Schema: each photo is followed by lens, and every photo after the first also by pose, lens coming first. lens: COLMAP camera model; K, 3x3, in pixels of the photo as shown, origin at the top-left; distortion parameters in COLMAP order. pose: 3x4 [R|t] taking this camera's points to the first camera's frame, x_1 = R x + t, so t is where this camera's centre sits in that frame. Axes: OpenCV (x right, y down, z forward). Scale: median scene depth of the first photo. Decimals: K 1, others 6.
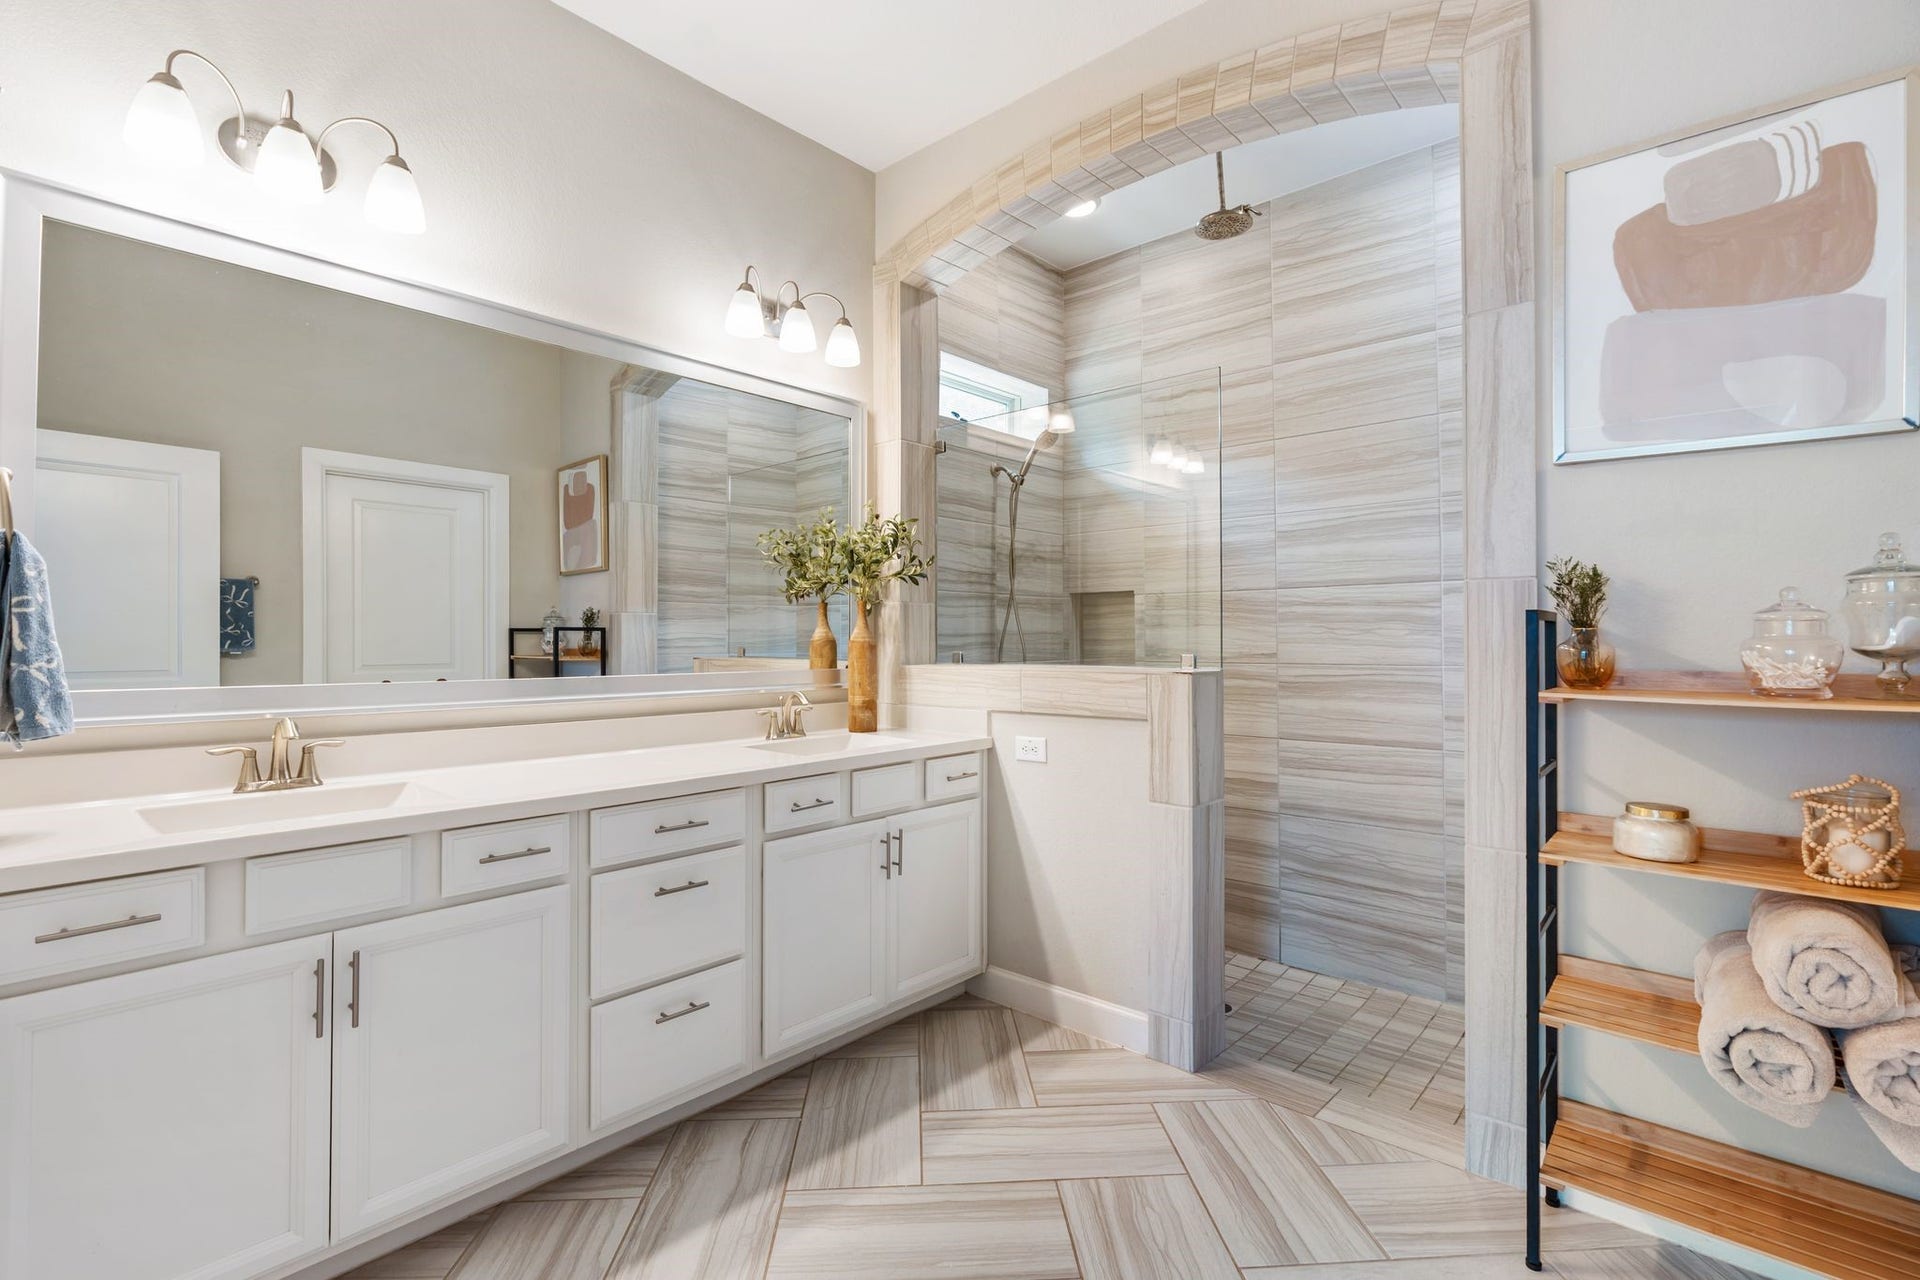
lens RADIAL K [[877.1, 0, 960.7], [0, 877.1, 633.2], [0, 0, 1]] dist [-0.010743, 0.003388]
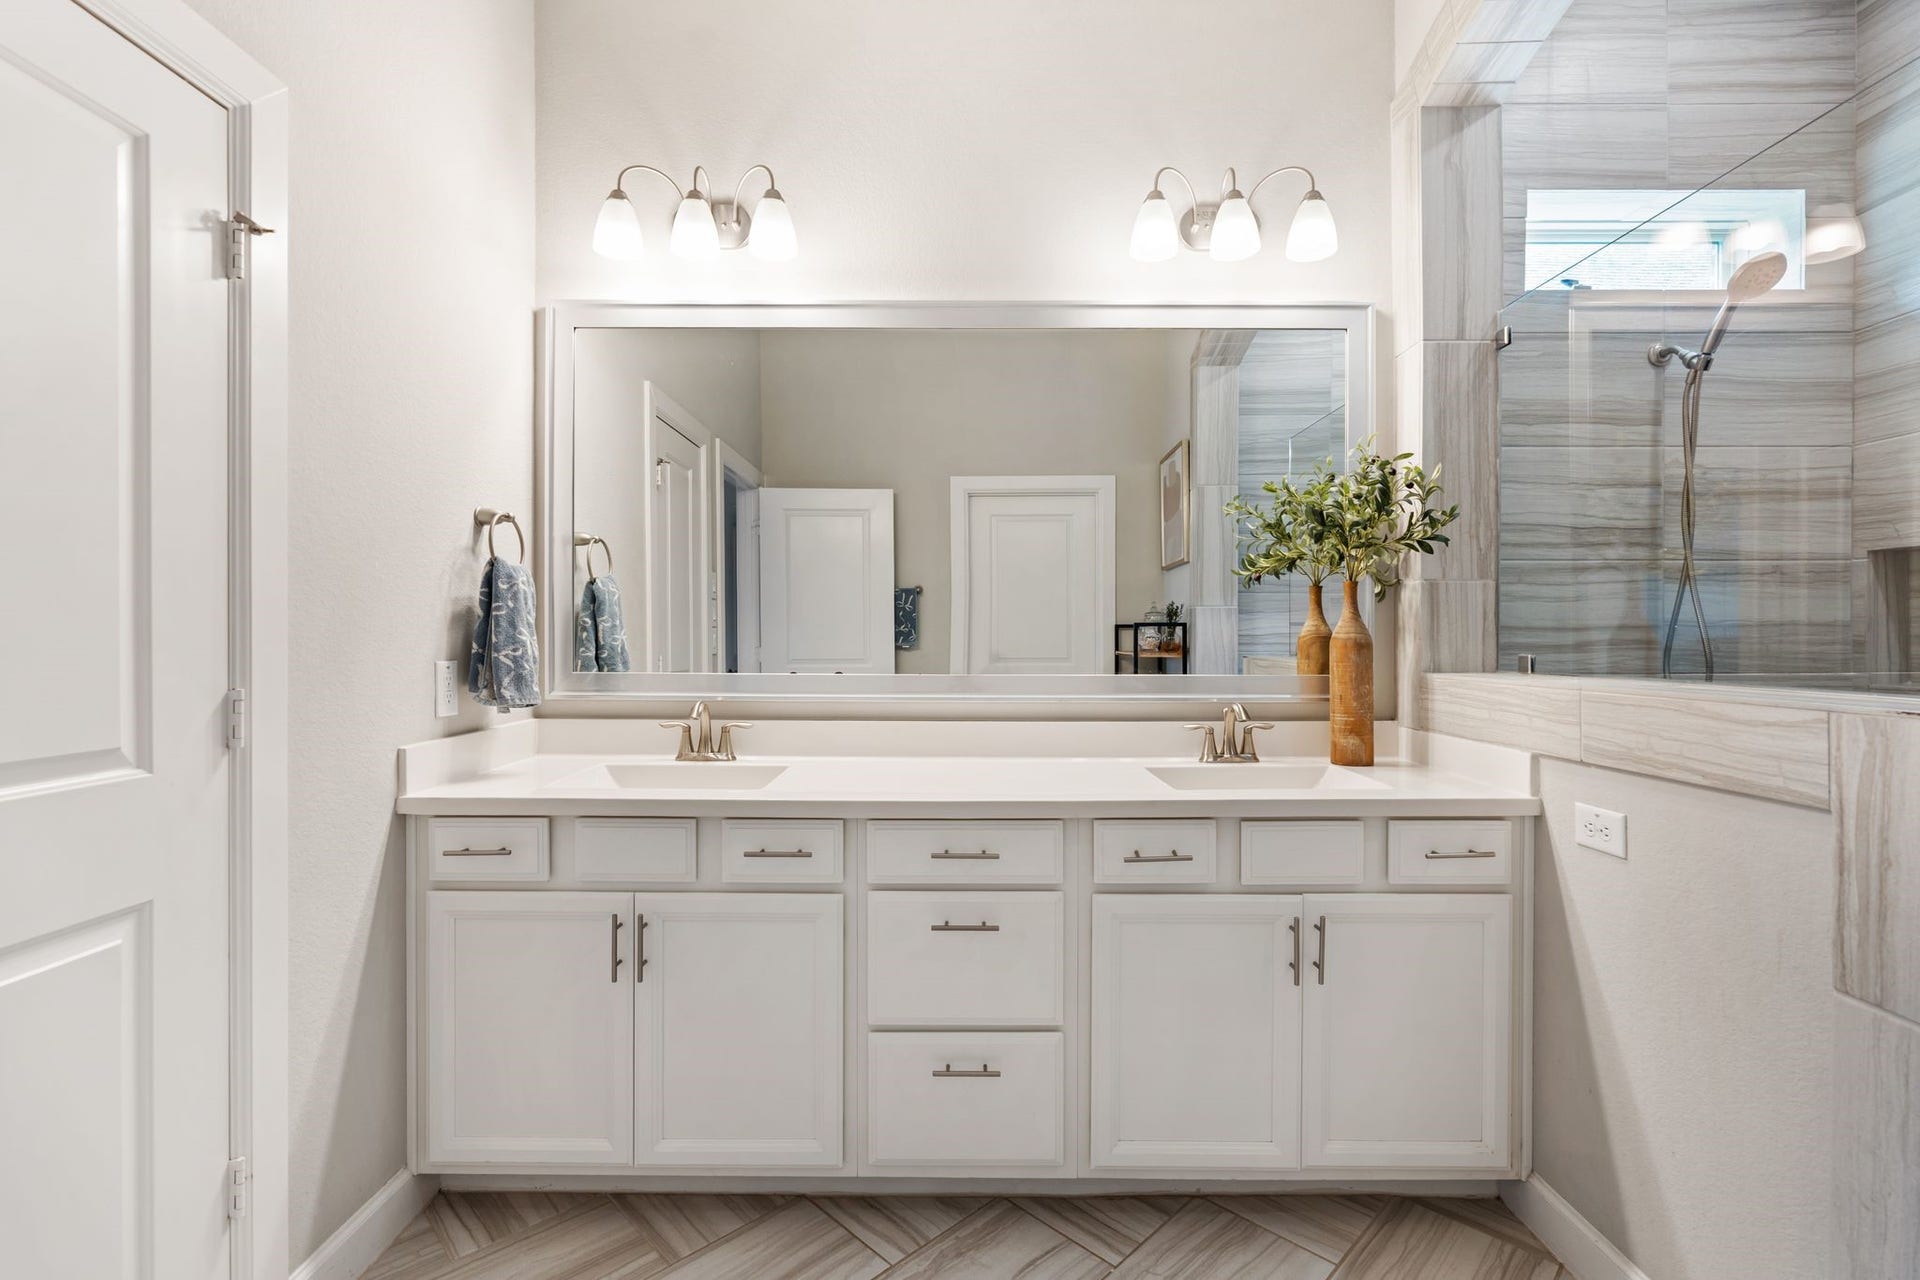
lens RADIAL K [[877.1, 0, 956.4], [0, 877.1, 640.7], [0, 0, 1]] dist [-0.010743, 0.003388]
pose [[0.660737, 0.004857, -0.750601, 0.199301], [0.004145, 0.999940, 0.010119, 0.002680], [0.750606, -0.009798, 0.660678, 0.276474]]
